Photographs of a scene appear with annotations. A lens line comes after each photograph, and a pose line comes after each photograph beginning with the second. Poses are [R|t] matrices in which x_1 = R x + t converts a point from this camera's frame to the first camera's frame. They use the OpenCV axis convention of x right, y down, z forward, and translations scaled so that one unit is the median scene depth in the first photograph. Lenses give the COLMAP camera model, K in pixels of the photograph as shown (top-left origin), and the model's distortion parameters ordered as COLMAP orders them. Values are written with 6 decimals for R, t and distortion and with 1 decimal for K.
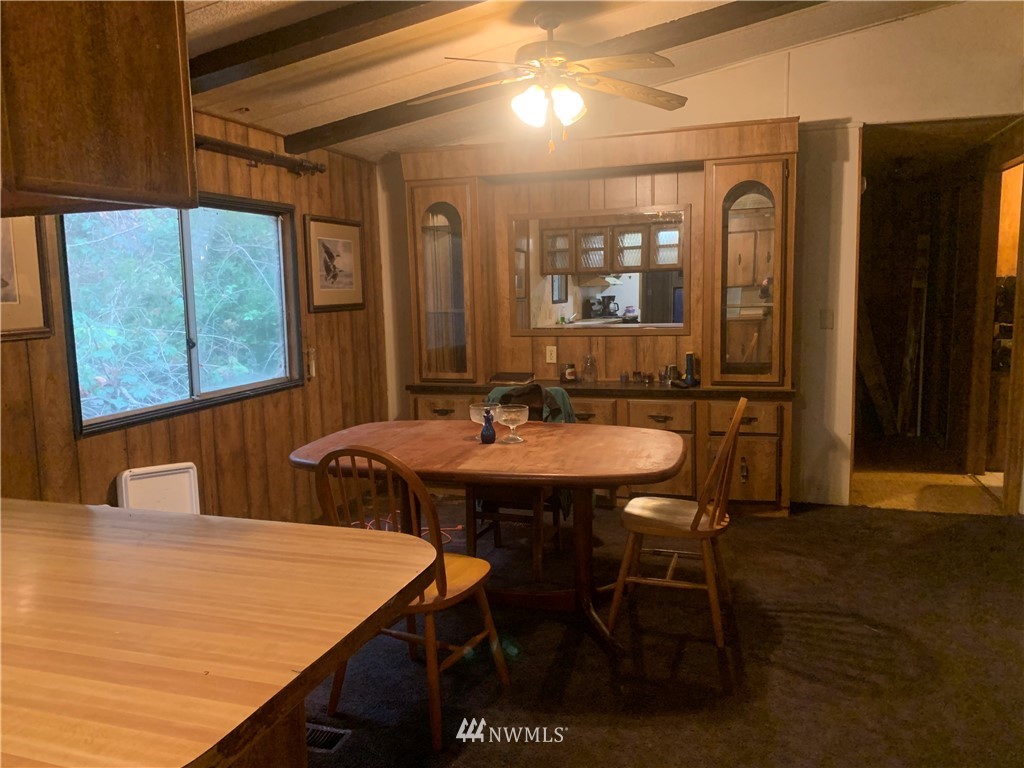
lens RADIAL K [[781.6, 0, 515.8], [0, 781.6, 373.8], [0, 0, 1]] dist [0.039072, -0.031912]
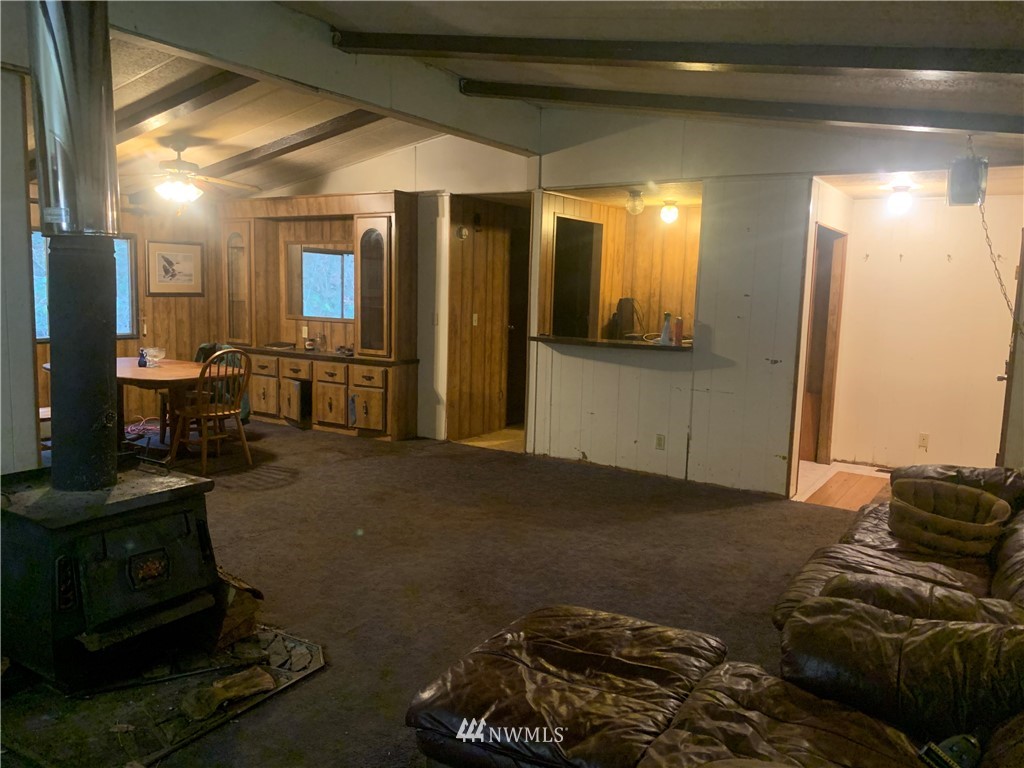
lens RADIAL K [[781.6, 0, 508.3], [0, 781.6, 383.7], [0, 0, 1]] dist [0.039072, -0.031912]
pose [[0.963539, 0.079748, -0.255406, 0.950251], [-0.076825, 0.996815, 0.021417, 0.014504], [0.256300, -0.001015, 0.966597, -0.455289]]
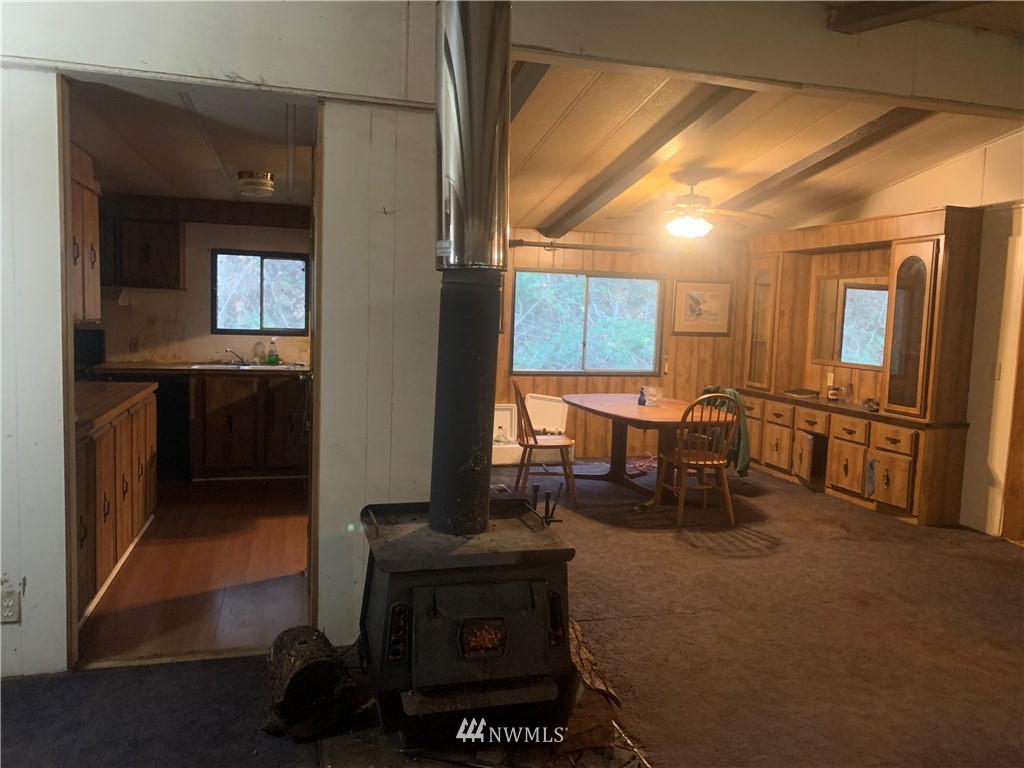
lens RADIAL K [[781.6, 0, 519.5], [0, 781.6, 379.9], [0, 0, 1]] dist [0.039072, -0.031912]
pose [[0.556125, 0.115455, -0.823041, 0.975075], [-0.139323, 0.989241, 0.044629, -0.011264], [0.819338, 0.089849, 0.566227, -0.232701]]
